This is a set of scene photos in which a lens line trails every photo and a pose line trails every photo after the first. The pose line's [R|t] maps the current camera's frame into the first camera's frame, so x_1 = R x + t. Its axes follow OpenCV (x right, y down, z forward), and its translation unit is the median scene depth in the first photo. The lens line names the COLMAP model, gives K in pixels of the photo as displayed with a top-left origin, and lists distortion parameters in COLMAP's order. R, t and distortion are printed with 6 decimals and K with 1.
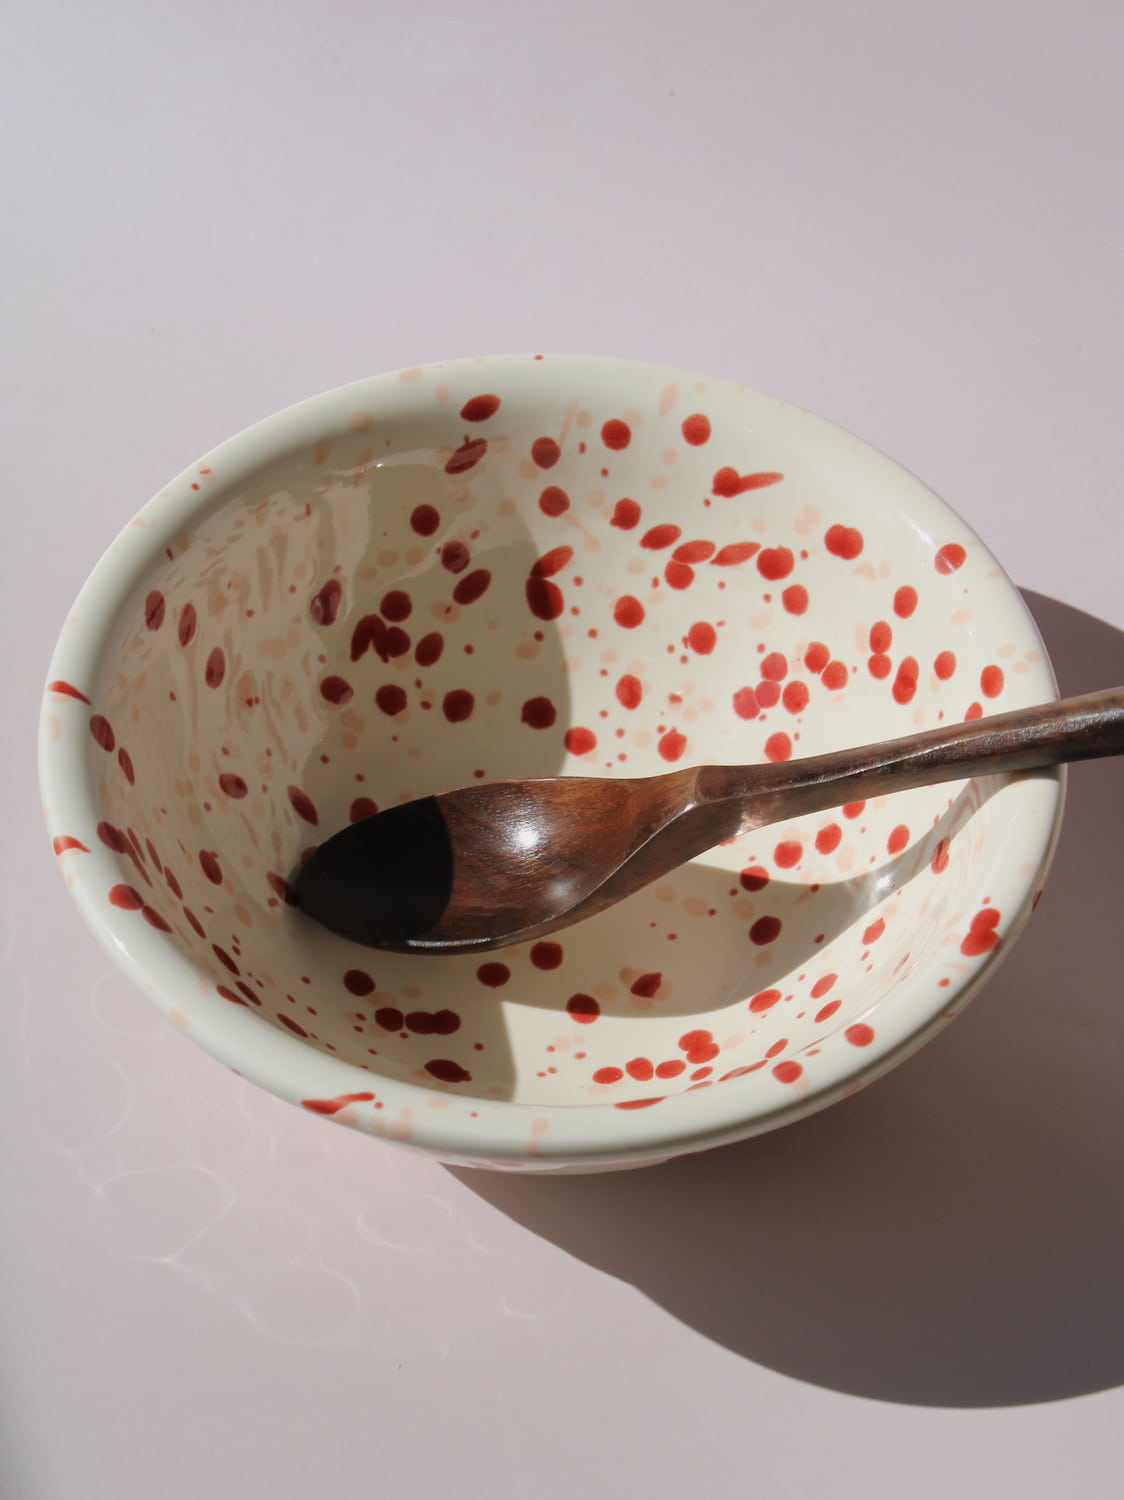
lens RADIAL K [[3633.1, 0, 535.5], [0, 3633.1, 767.6], [0, 0, 1]] dist [0.040802, 0.000000]
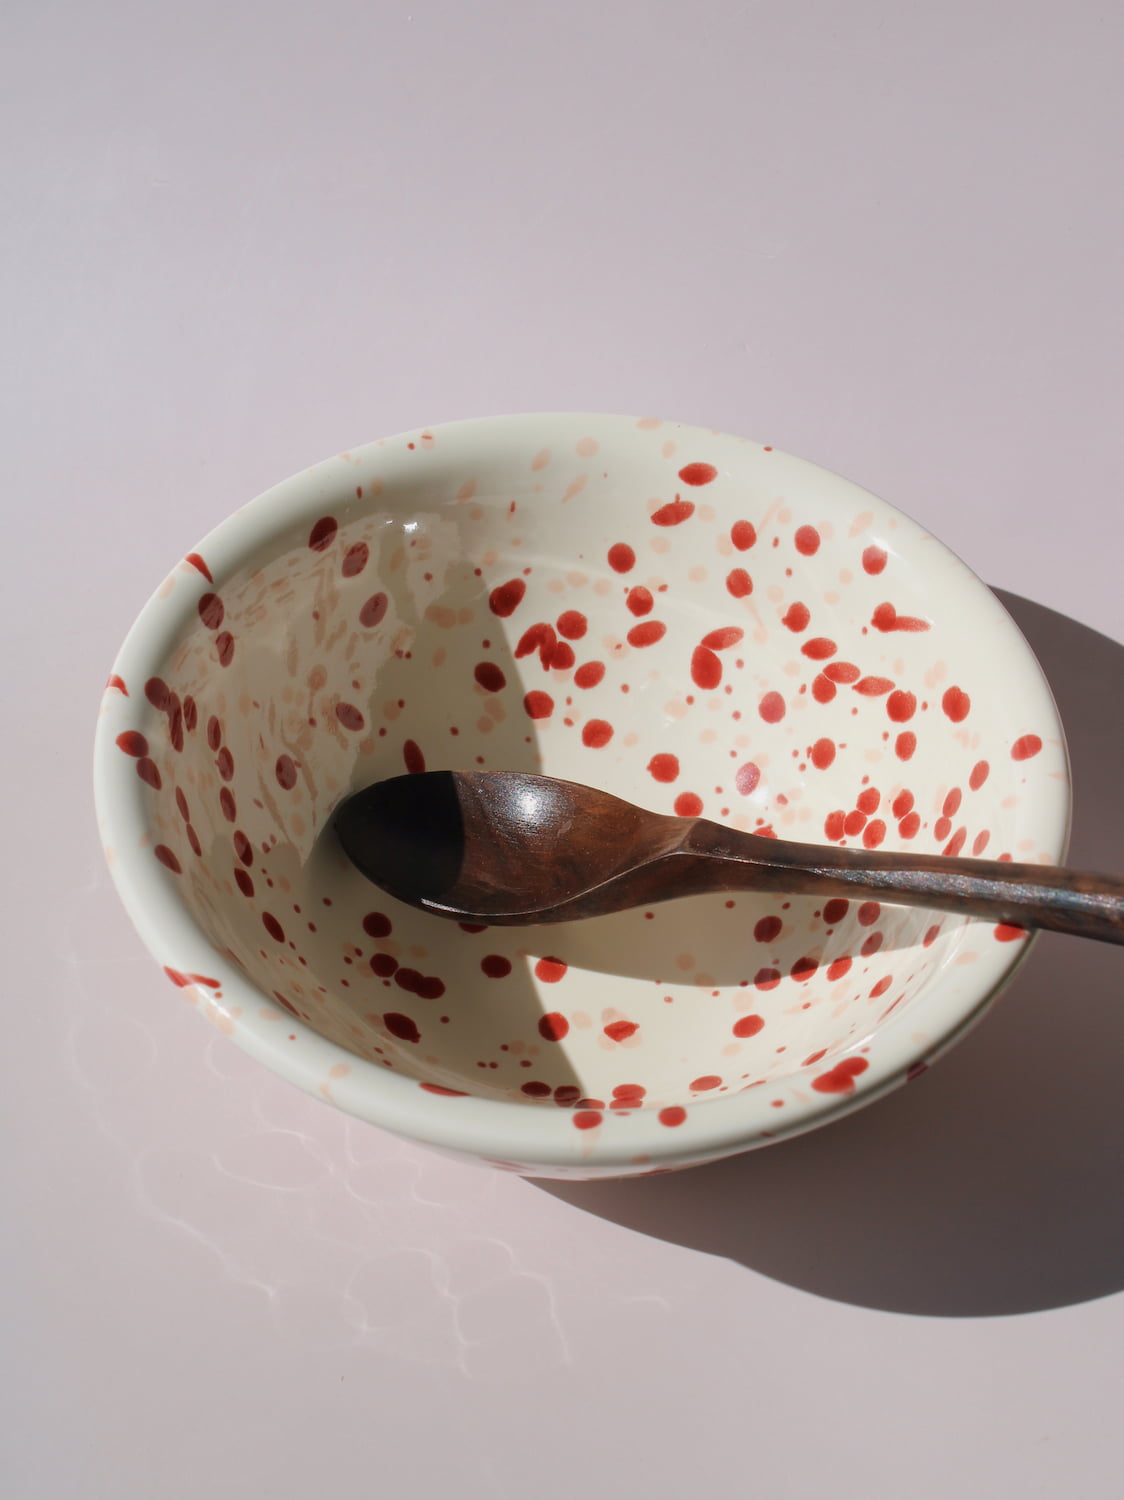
lens RADIAL K [[2925.1, 0, 562.5], [0, 2925.1, 760.2], [0, 0, 1]] dist [-0.012122, 0.000000]
pose [[0.891471, 0.353447, -0.283470, 0.224459], [-0.368531, 0.929615, 0.000123, -0.006358], [0.263561, 0.104358, 0.958981, 0.175880]]
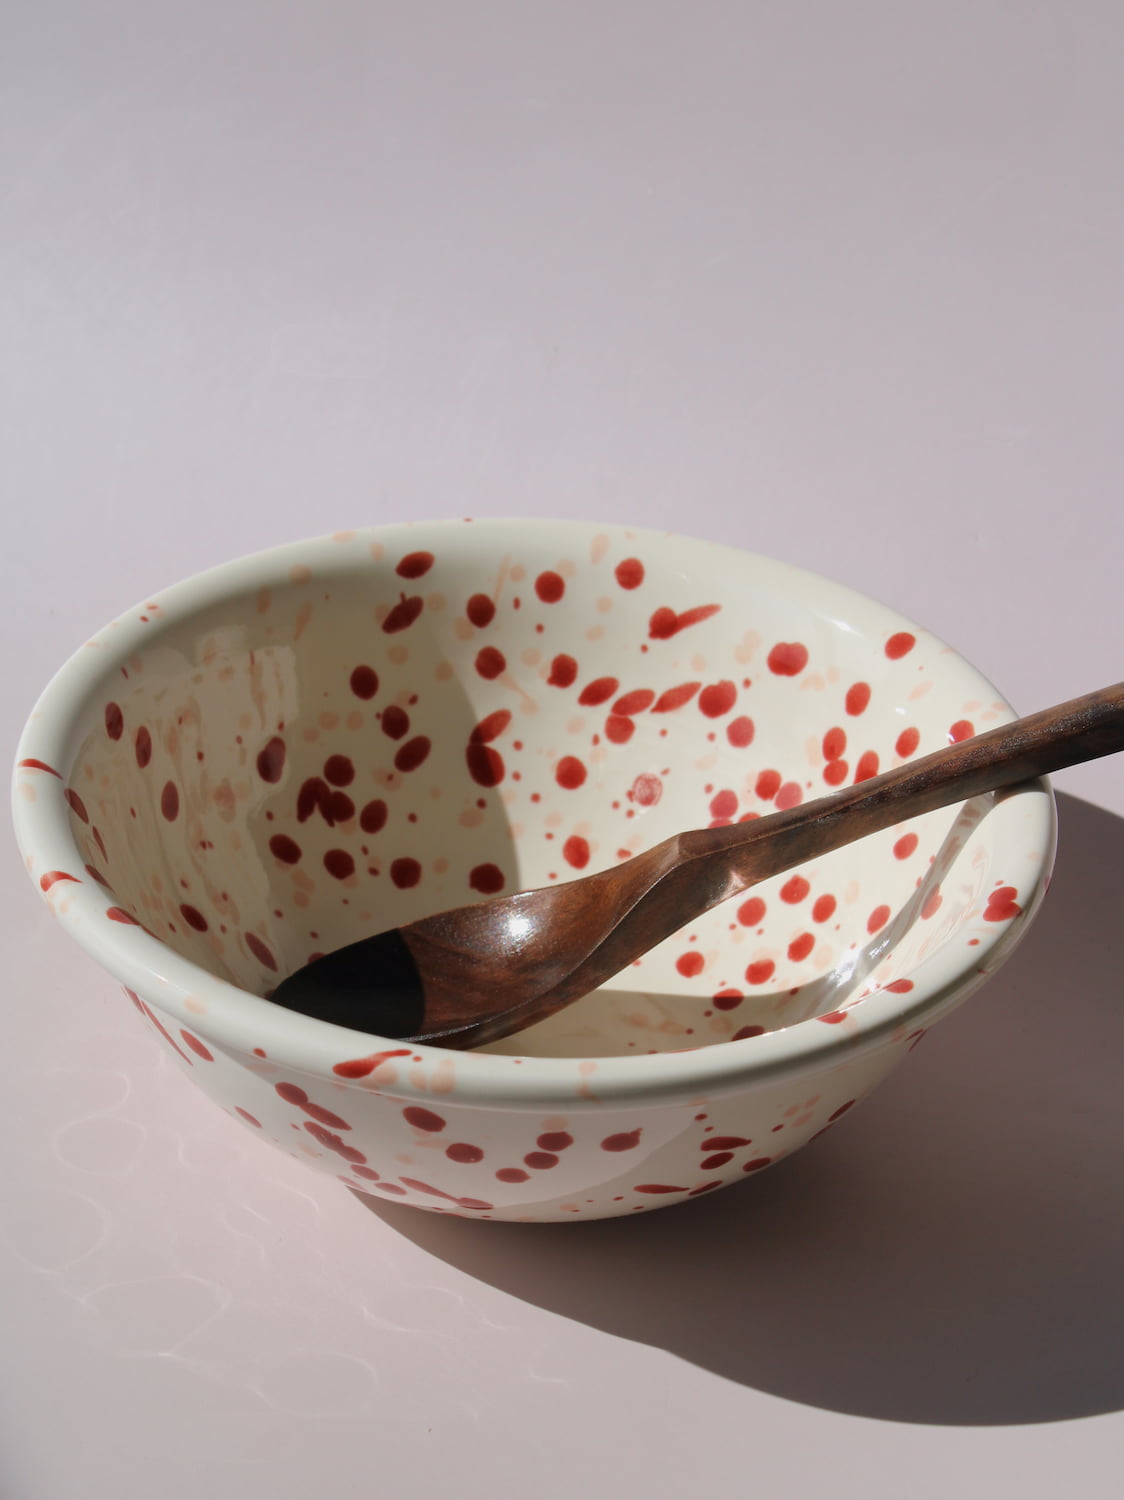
lens RADIAL K [[3633.1, 0, 521.1], [0, 3633.1, 747.3], [0, 0, 1]] dist [0.040802, 0.000000]
pose [[0.992814, -0.043579, 0.111447, -0.101534], [0.077139, 0.945070, -0.317634, 0.274050], [-0.091483, 0.323949, 0.941641, 0.063867]]
